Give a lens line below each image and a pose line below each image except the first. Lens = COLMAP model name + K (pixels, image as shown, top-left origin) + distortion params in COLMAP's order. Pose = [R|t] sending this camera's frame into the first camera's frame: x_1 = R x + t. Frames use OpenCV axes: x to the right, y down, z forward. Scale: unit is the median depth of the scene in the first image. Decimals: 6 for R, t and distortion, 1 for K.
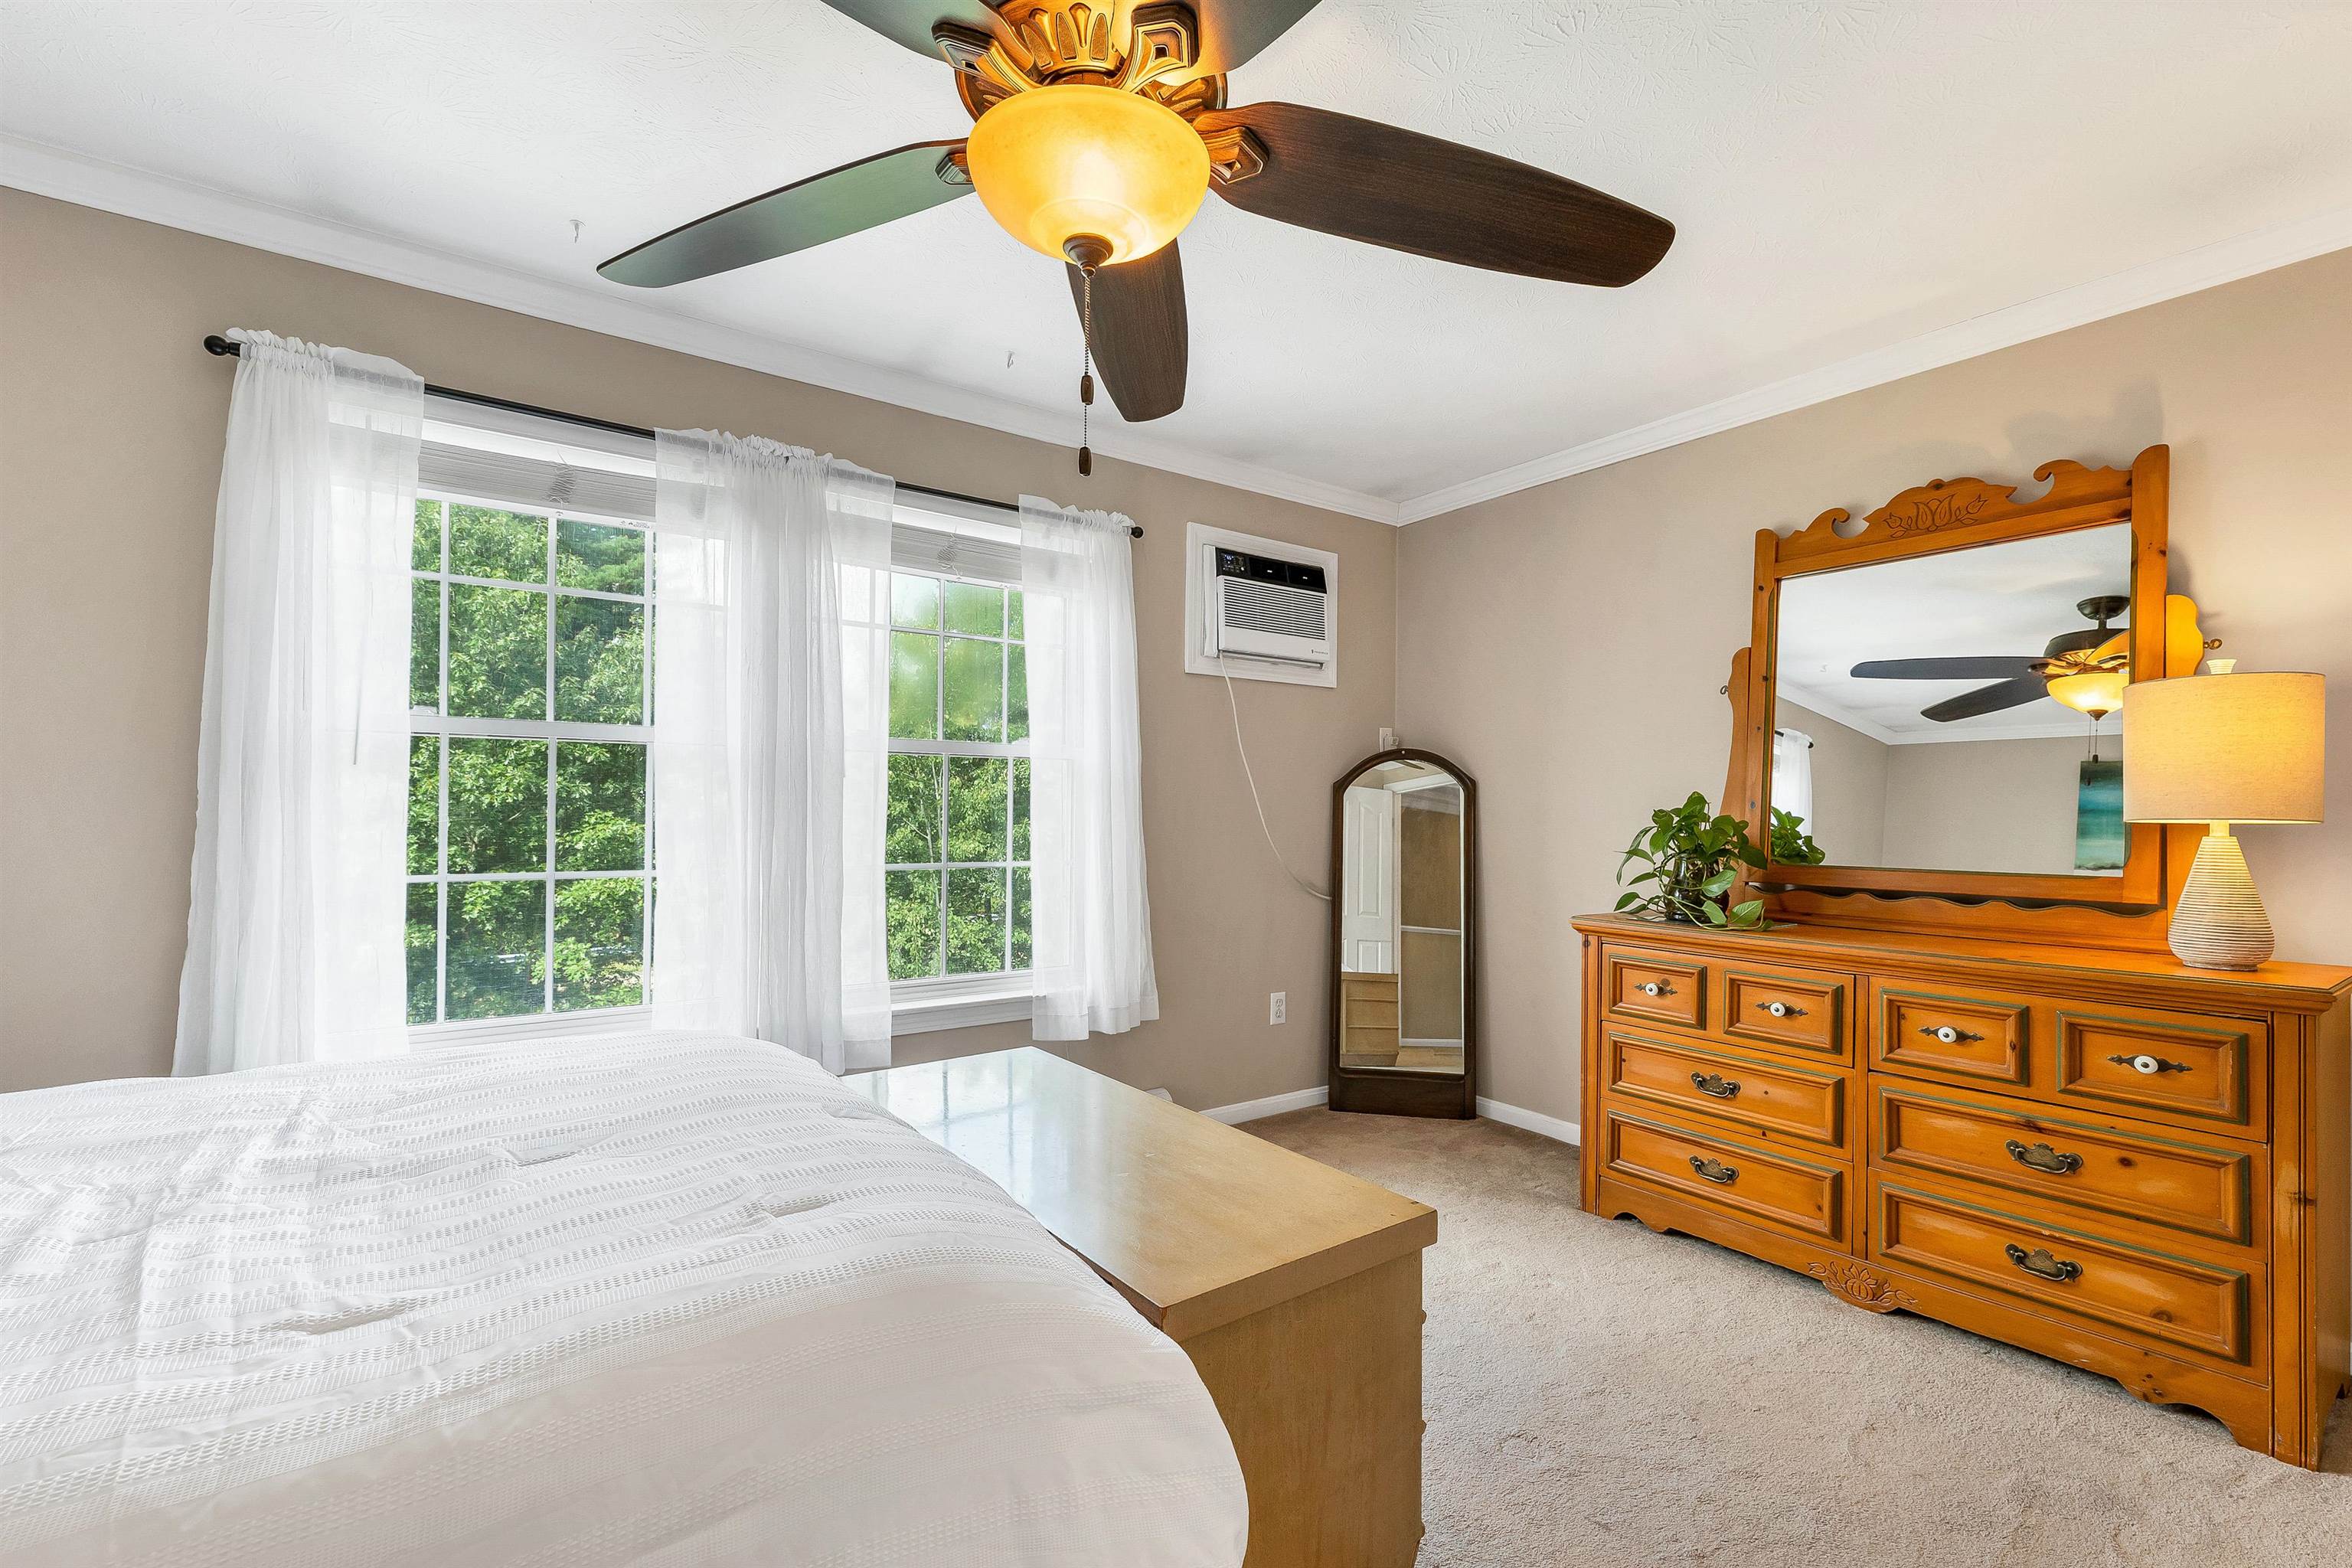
lens RADIAL K [[1020.8, 0, 1185.2], [0, 1020.8, 805.4], [0, 0, 1]] dist [0.000293, 0.000102]
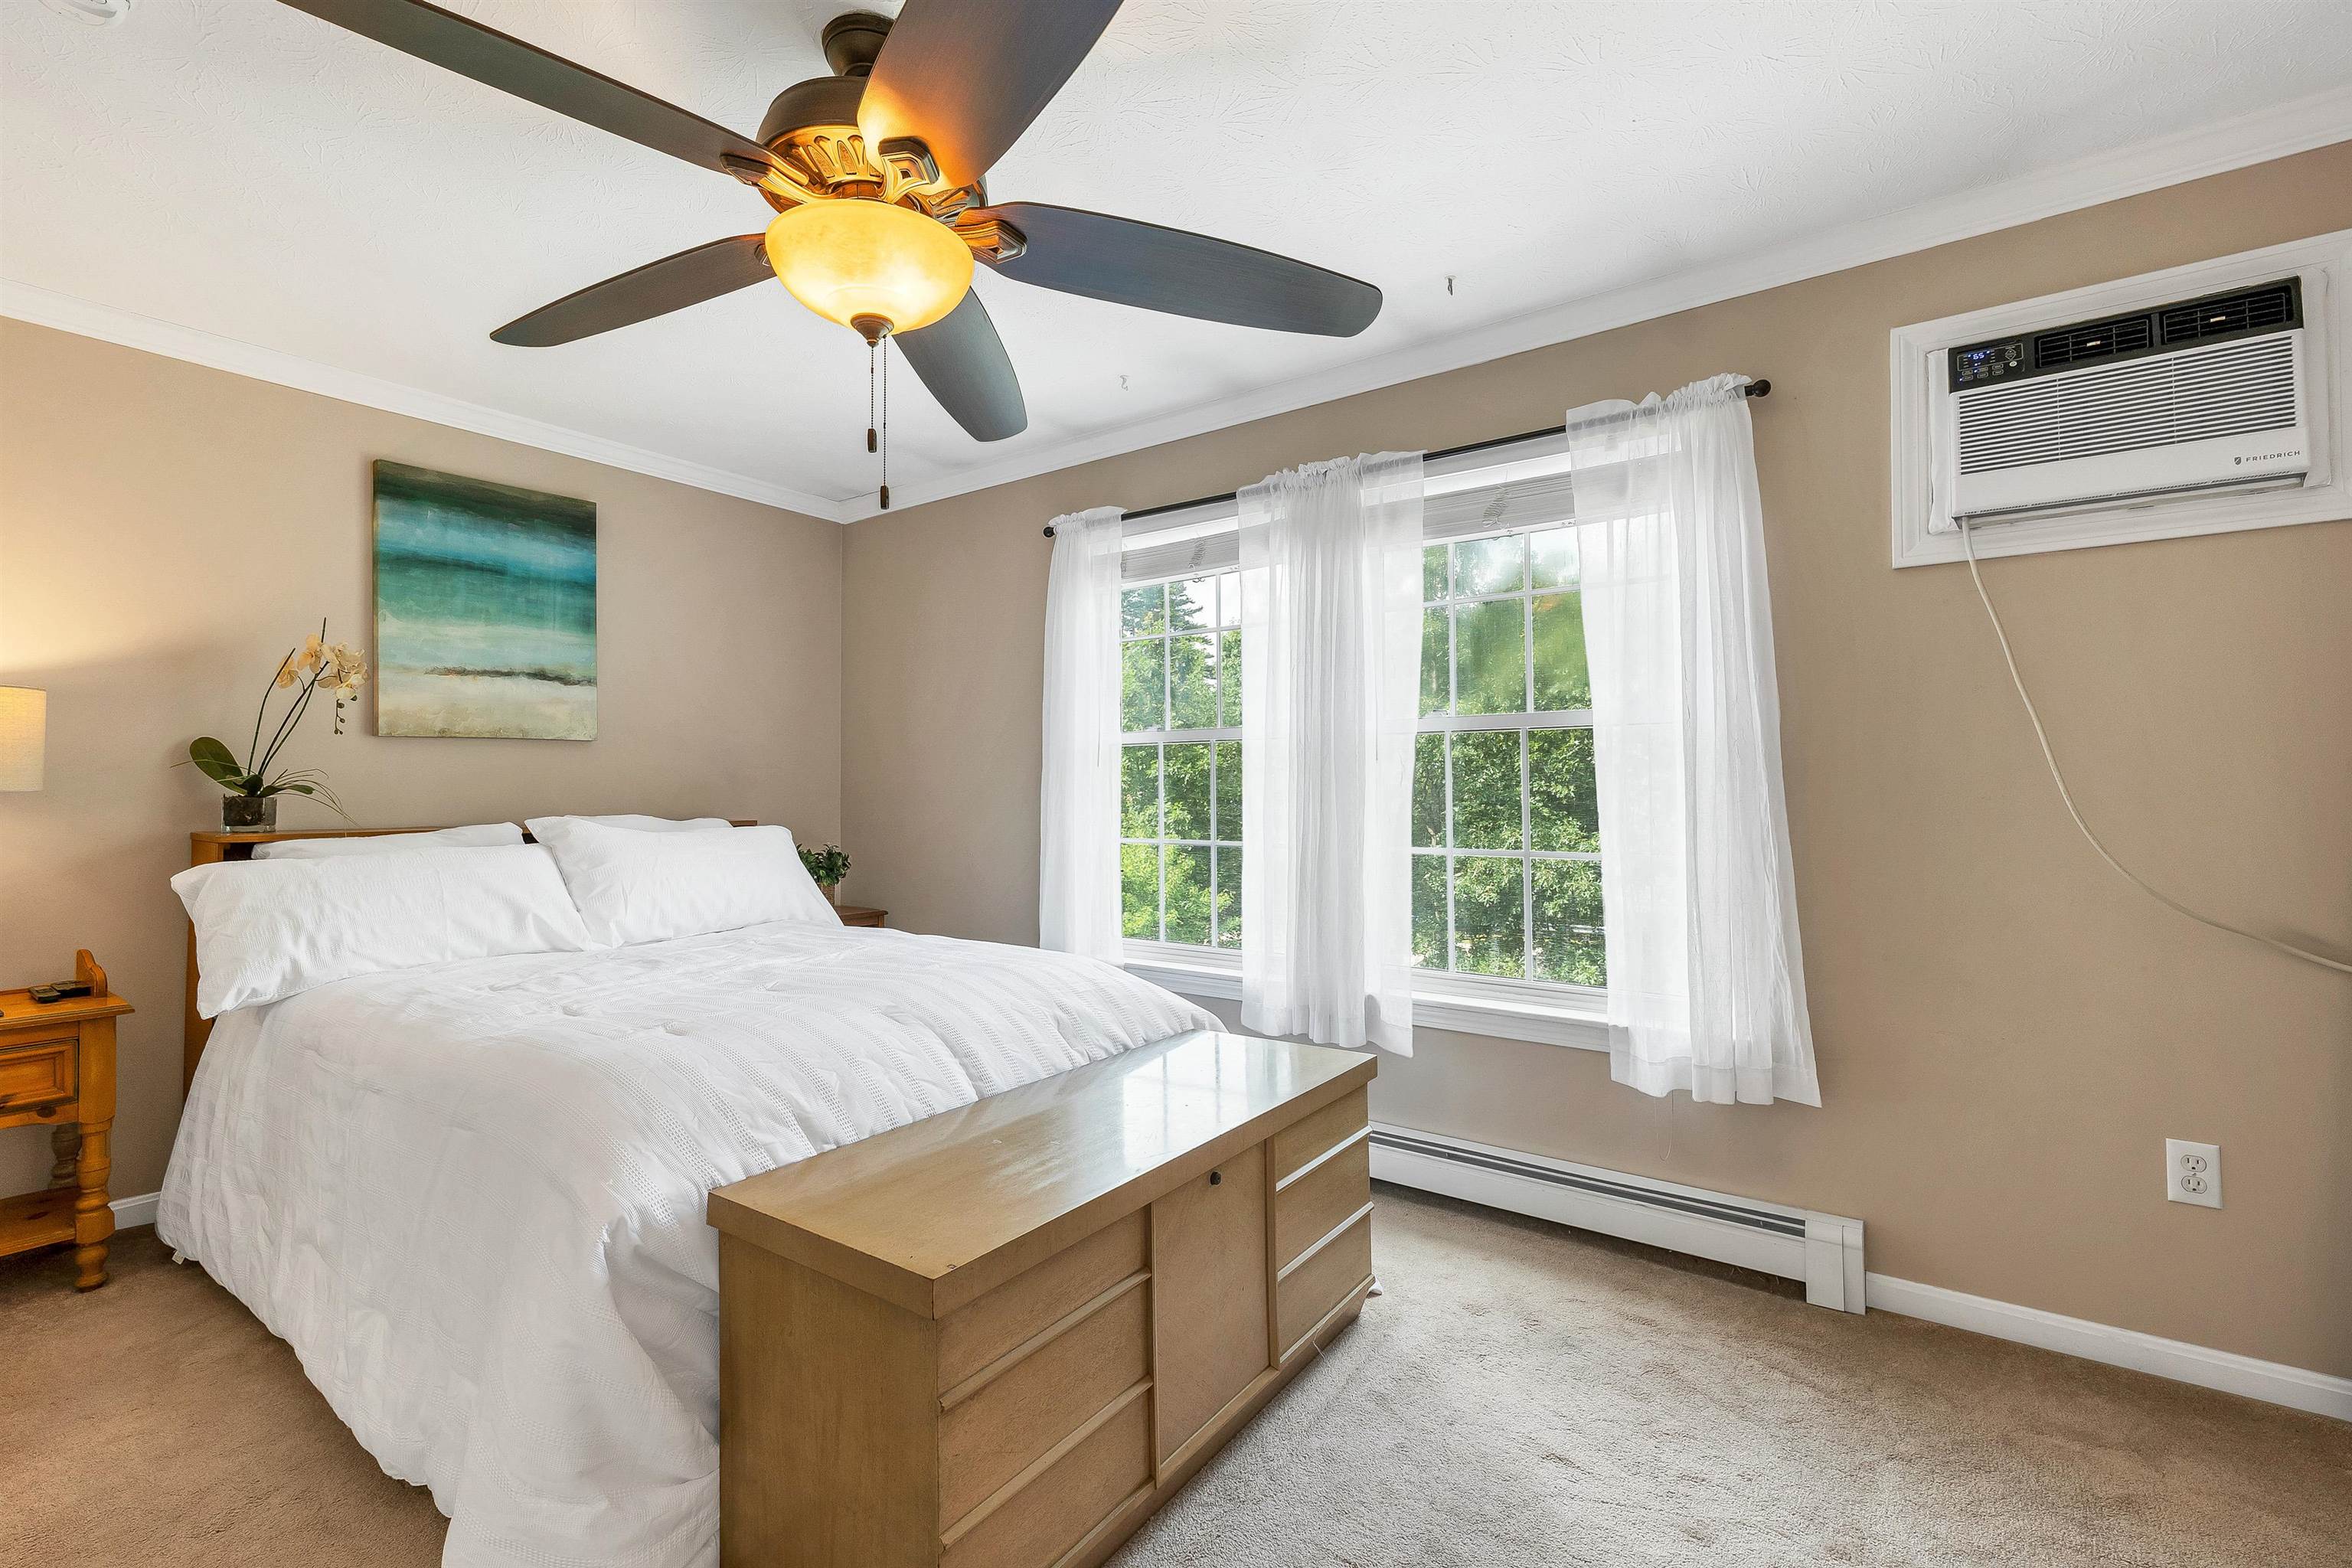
lens RADIAL K [[1020.8, 0, 1182.1], [0, 1020.8, 763.5], [0, 0, 1]] dist [0.000293, 0.000102]
pose [[0.318021, -0.038967, -0.947283, 0.550573], [0.010192, 0.999238, -0.037682, 0.011441], [0.948029, 0.002329, 0.318176, 0.469095]]
